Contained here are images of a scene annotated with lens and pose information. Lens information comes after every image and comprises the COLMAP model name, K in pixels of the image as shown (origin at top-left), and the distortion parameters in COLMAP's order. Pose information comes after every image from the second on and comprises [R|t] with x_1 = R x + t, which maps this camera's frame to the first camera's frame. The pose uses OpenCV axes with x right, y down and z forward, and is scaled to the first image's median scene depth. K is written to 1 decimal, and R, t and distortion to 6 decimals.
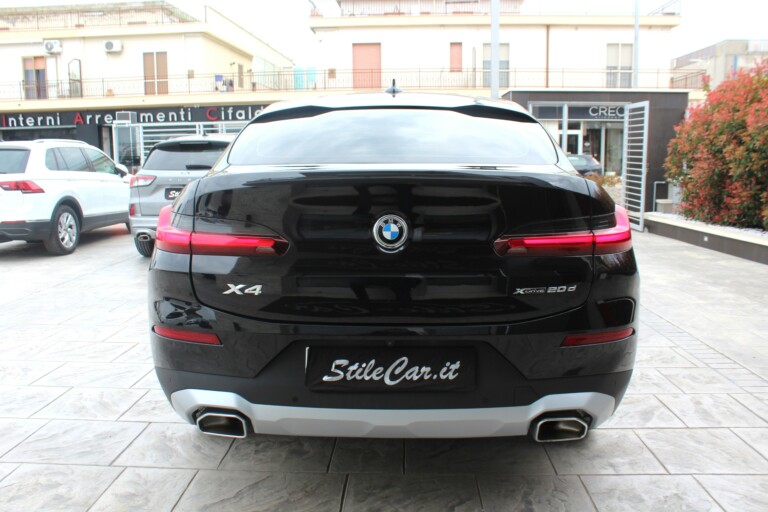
lens RADIAL K [[636.6, 0, 384.0], [0, 636.6, 256.0], [0, 0, 1]] dist [-0.151870, 0.117871]
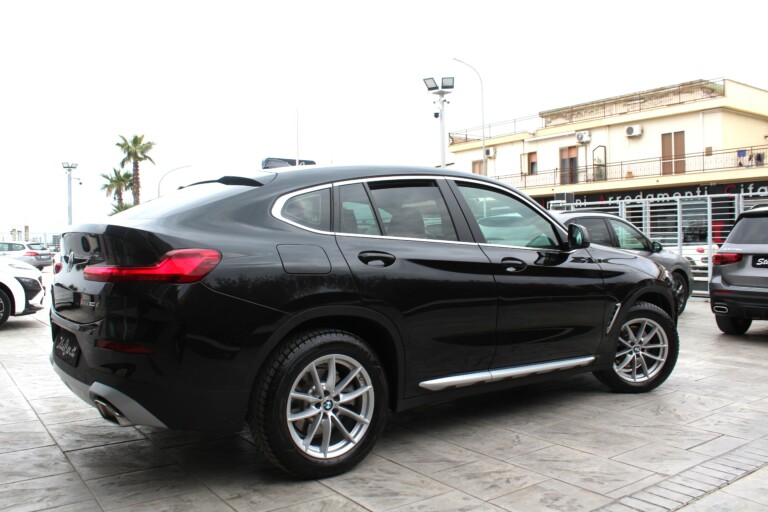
lens RADIAL K [[636.6, 0, 384.0], [0, 636.6, 256.0], [0, 0, 1]] dist [-0.151870, 0.117871]
pose [[0.645362, 0.016204, -0.763705, 0.317097], [-0.114583, 0.990517, -0.075811, -0.005742], [0.755235, 0.136433, 0.641098, 0.102186]]
